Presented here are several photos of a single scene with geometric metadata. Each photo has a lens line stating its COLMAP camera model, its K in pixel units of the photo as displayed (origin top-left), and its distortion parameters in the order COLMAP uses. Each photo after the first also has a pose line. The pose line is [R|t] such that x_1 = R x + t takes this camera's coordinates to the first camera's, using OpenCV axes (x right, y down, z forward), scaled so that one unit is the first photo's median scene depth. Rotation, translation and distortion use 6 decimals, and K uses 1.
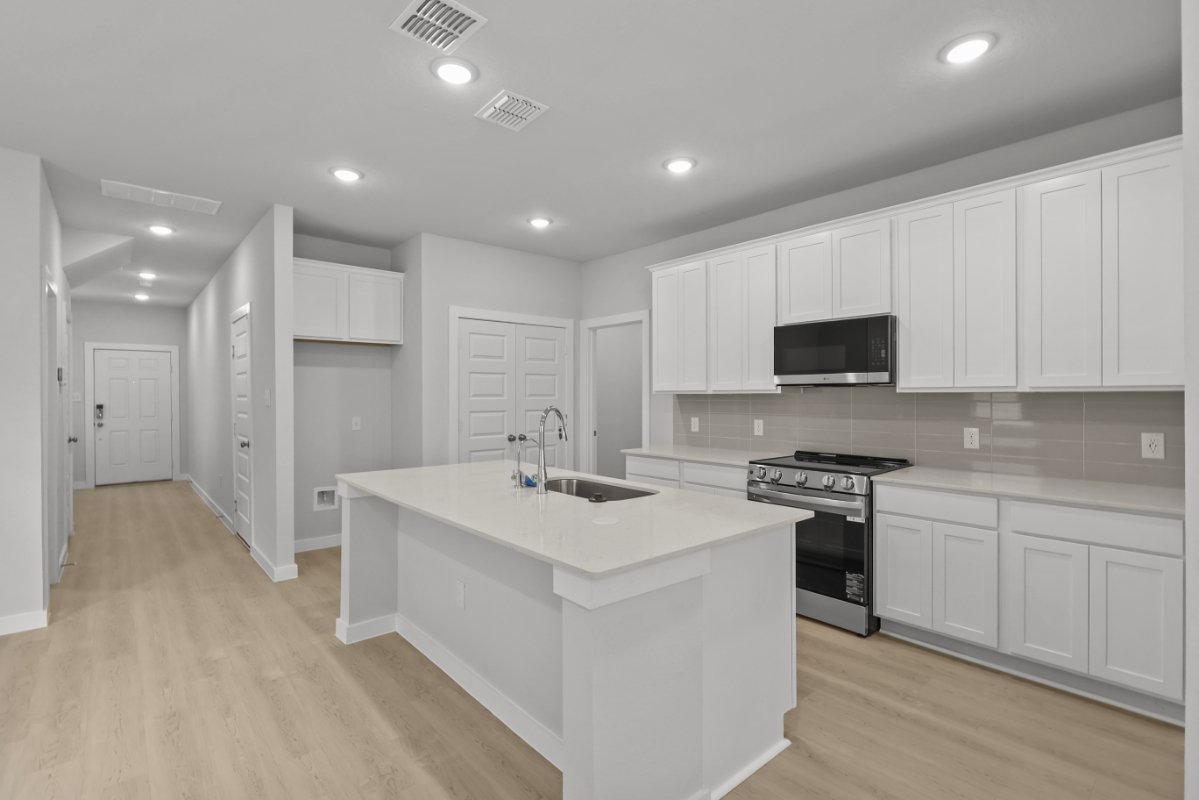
lens RADIAL K [[554.1, 0, 604.0], [0, 554.1, 395.6], [0, 0, 1]] dist [-0.005056, 0.000994]
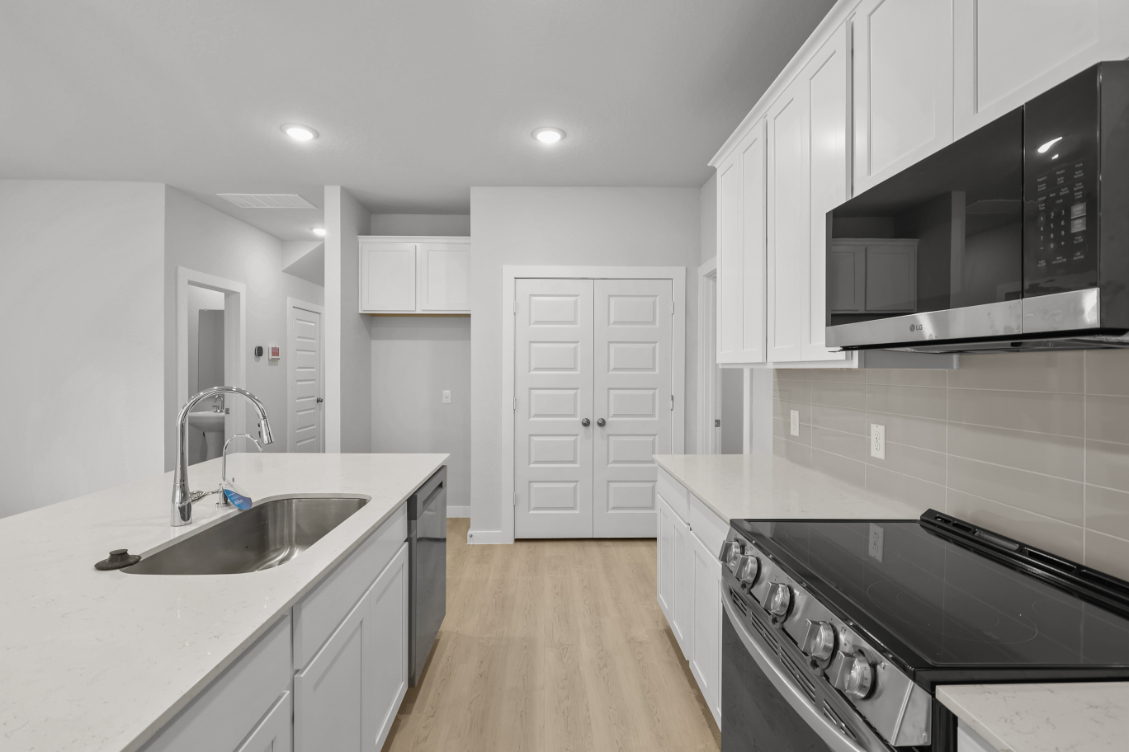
lens RADIAL K [[521.7, 0, 564.2], [0, 521.7, 371.4], [0, 0, 1]] dist [-0.005056, 0.000994]
pose [[0.770155, 0.009981, -0.637779, 0.405177], [-0.006515, 0.999948, 0.007782, -0.004037], [0.637824, -0.001838, 0.770180, 0.562026]]
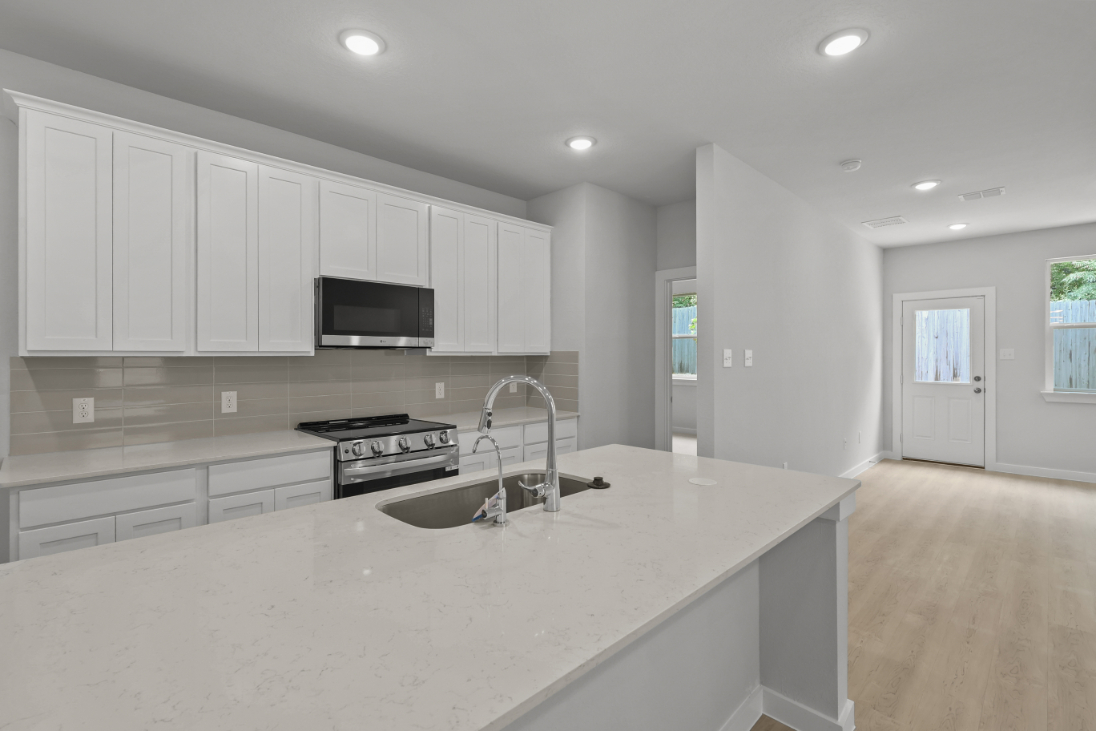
lens RADIAL K [[506.5, 0, 538.7], [0, 506.5, 355.7], [0, 0, 1]] dist [-0.005056, 0.000994]
pose [[-0.056450, 0.006012, 0.998387, -0.477350], [0.004886, 0.999972, -0.005746, 0.001505], [-0.998393, 0.004554, -0.056477, 0.713335]]
